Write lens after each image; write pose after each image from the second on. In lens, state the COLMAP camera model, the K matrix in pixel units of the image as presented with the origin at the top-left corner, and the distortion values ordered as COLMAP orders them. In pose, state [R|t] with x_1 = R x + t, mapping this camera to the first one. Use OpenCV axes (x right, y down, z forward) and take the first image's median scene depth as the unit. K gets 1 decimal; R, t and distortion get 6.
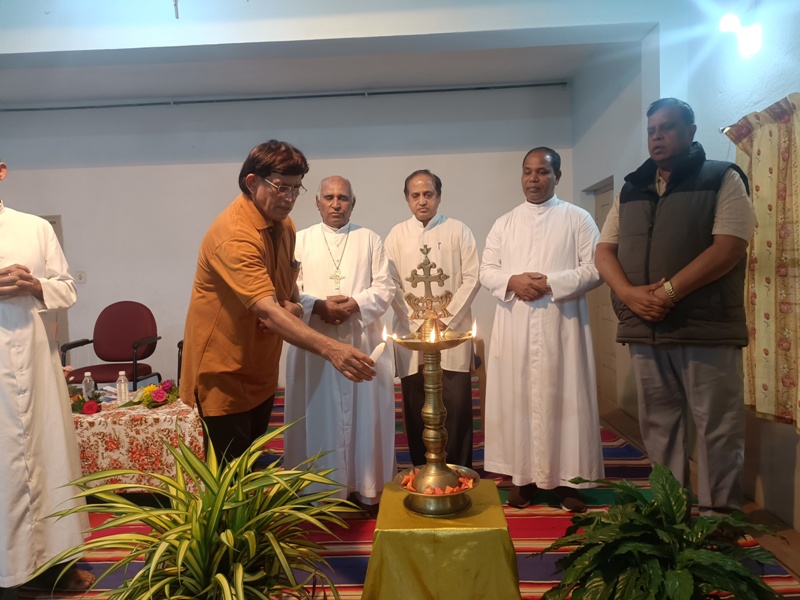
lens RADIAL K [[607.3, 0, 405.4], [0, 607.3, 308.6], [0, 0, 1]] dist [0.022003, -0.030024]
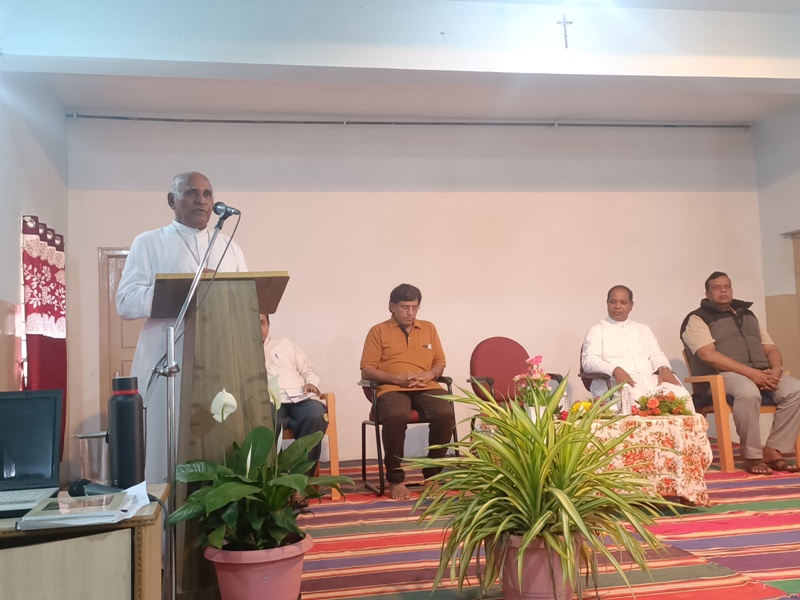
lens RADIAL K [[868.7, 0, 407.4], [0, 868.7, 305.1], [0, 0, 1]] dist [0.051517, 0.000000]
pose [[0.974110, 0.010694, 0.225822, -1.652506], [0.019948, 0.990919, -0.132973, 0.245950], [-0.225194, 0.134035, 0.965050, -0.514940]]
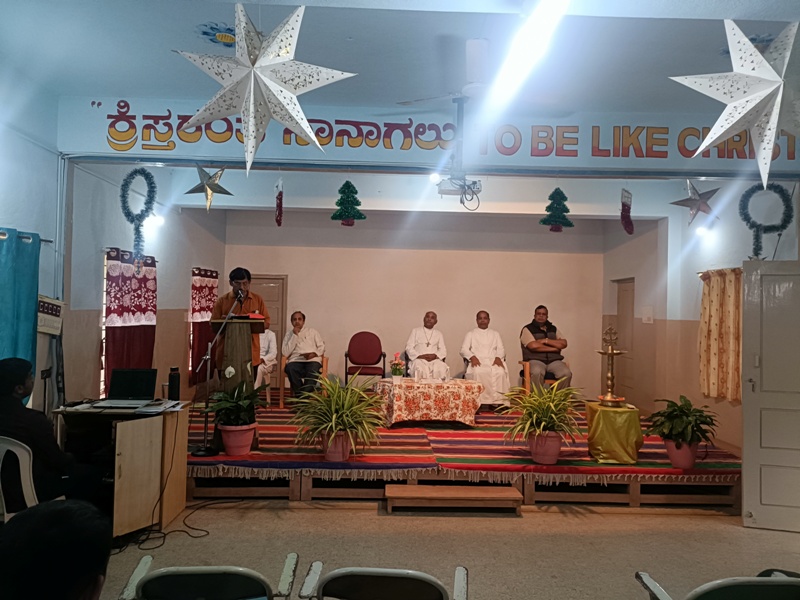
lens RADIAL K [[607.3, 0, 398.3], [0, 607.3, 299.7], [0, 0, 1]] dist [0.022003, -0.030024]
pose [[0.997494, 0.054615, 0.044988, -1.016189], [-0.050868, 0.995448, -0.080594, 0.074143], [-0.049184, 0.078104, 0.995731, -1.770121]]
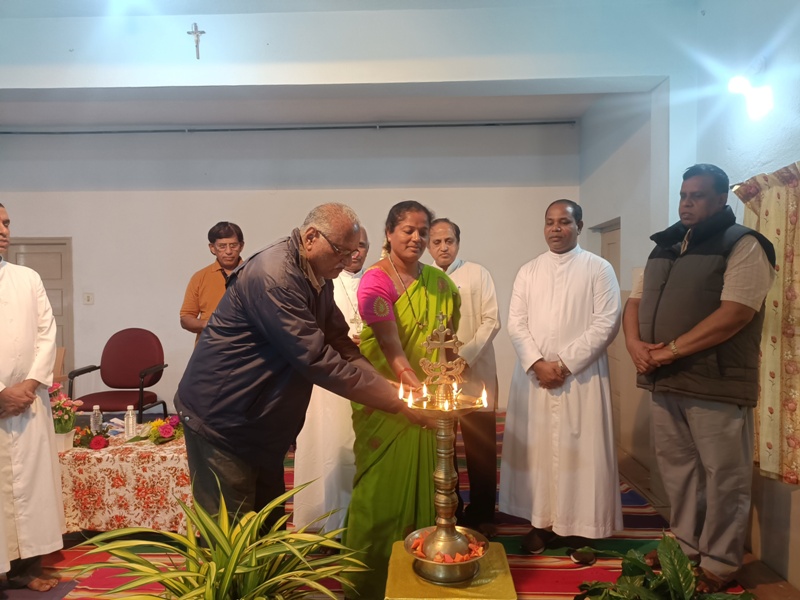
lens RADIAL K [[607.3, 0, 403.5], [0, 607.3, 307.3], [0, 0, 1]] dist [0.022003, -0.030024]
pose [[0.999599, 0.027948, -0.004566, -0.021338], [-0.028071, 0.999170, -0.029525, -0.066987], [0.003737, 0.029641, 0.999554, -0.016735]]
